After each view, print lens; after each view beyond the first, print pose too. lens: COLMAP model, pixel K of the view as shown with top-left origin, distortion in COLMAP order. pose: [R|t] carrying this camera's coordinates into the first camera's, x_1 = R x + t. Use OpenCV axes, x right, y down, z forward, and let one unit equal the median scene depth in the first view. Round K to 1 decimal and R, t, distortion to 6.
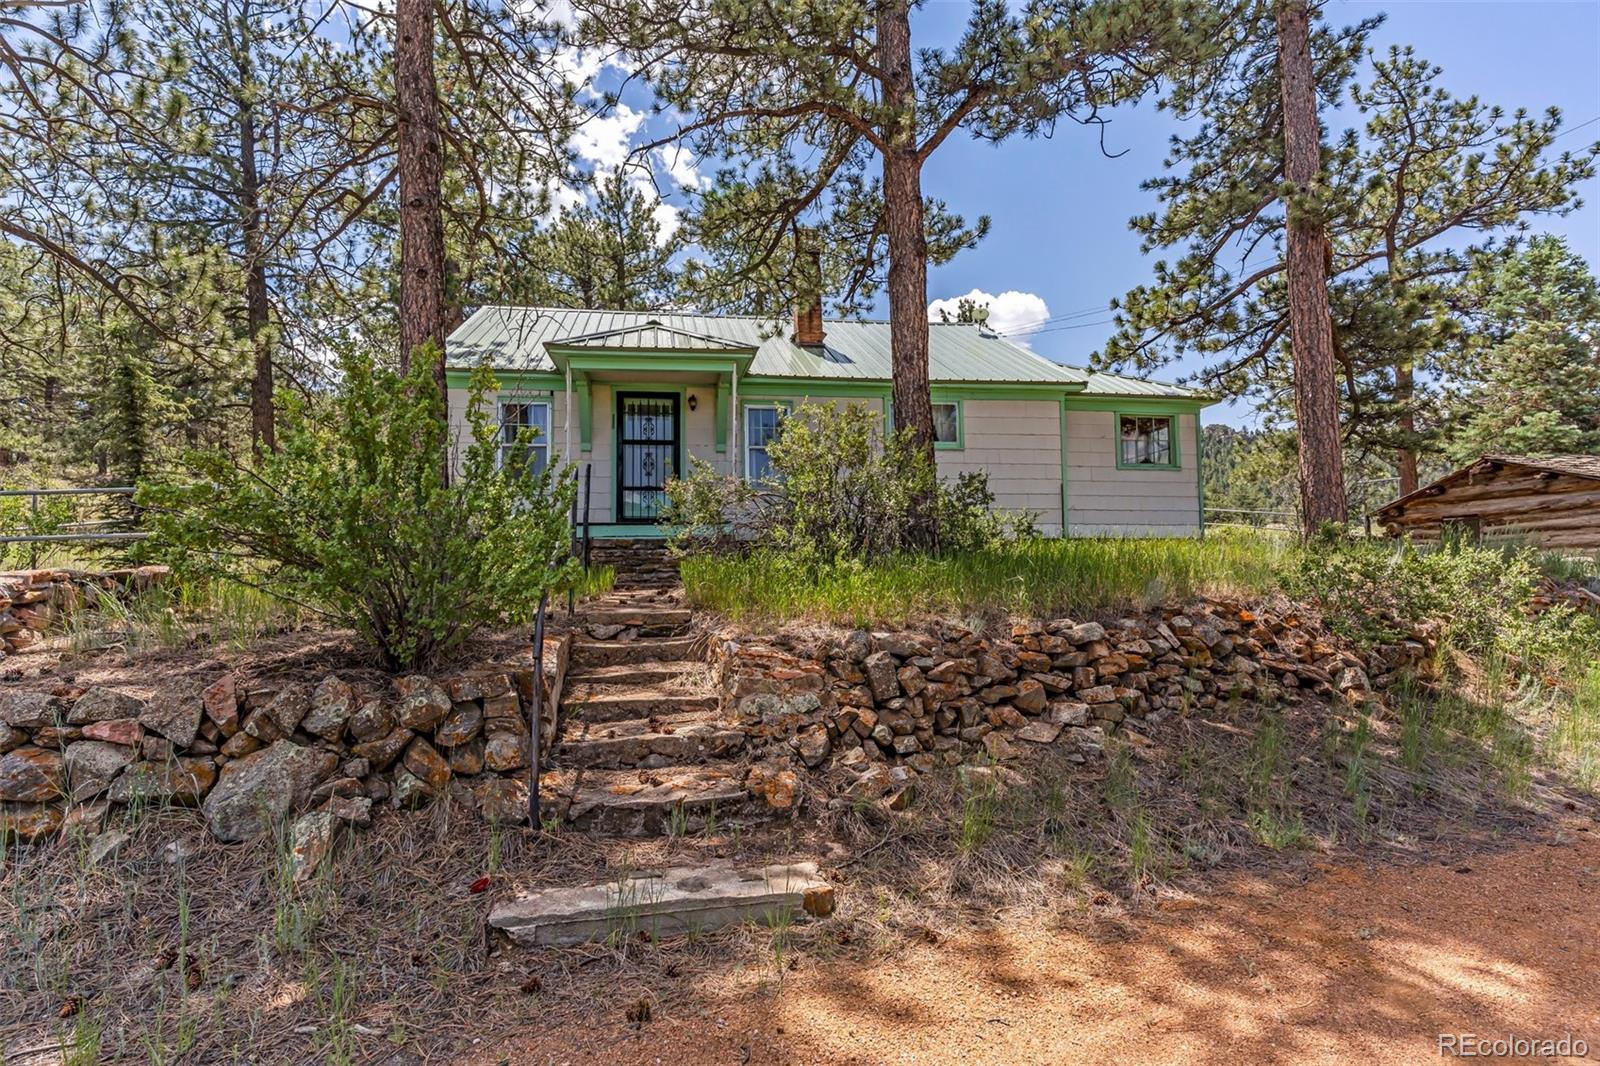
lens RADIAL K [[862.9, 0, 800.0], [0, 862.9, 532.7], [0, 0, 1]] dist [0.001510, 0.000014]
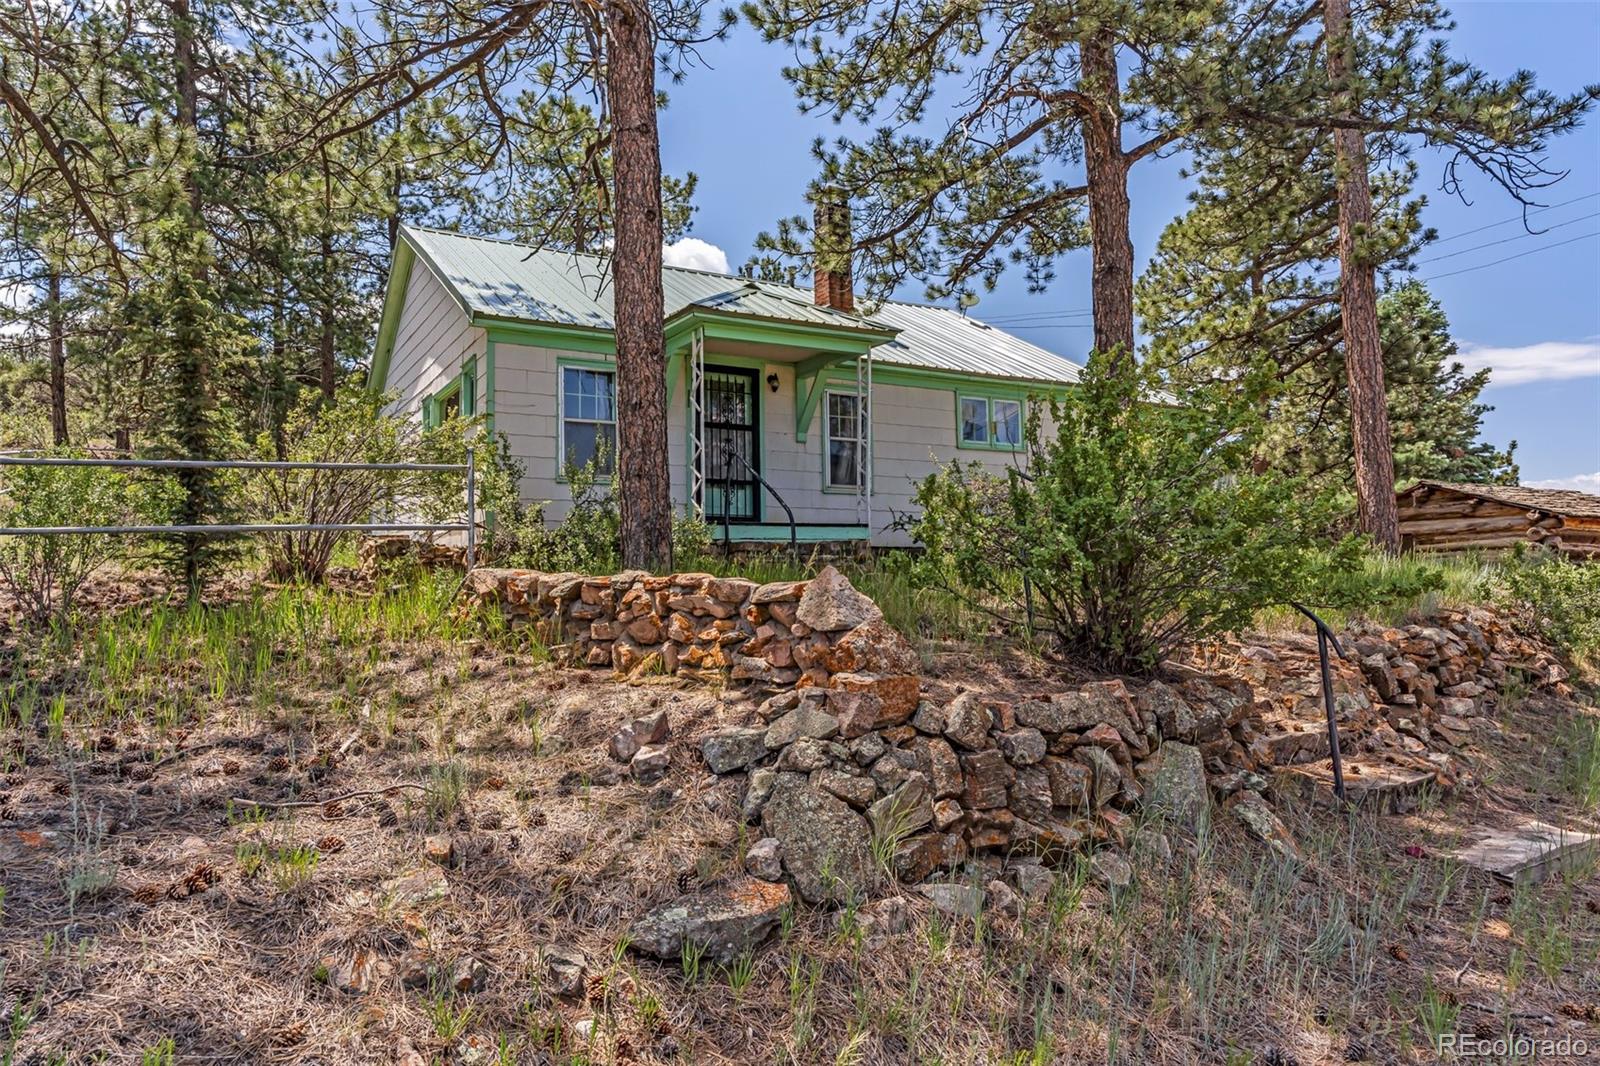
lens RADIAL K [[1075.3, 0, 800.3], [0, 1075.3, 537.5], [0, 0, 1]] dist [-0.000922, 0.000273]
pose [[0.937237, 0.022226, 0.347985, -0.466541], [-0.022766, 0.999738, -0.002539, 0.005023], [-0.347950, -0.005542, 0.937497, -0.010389]]
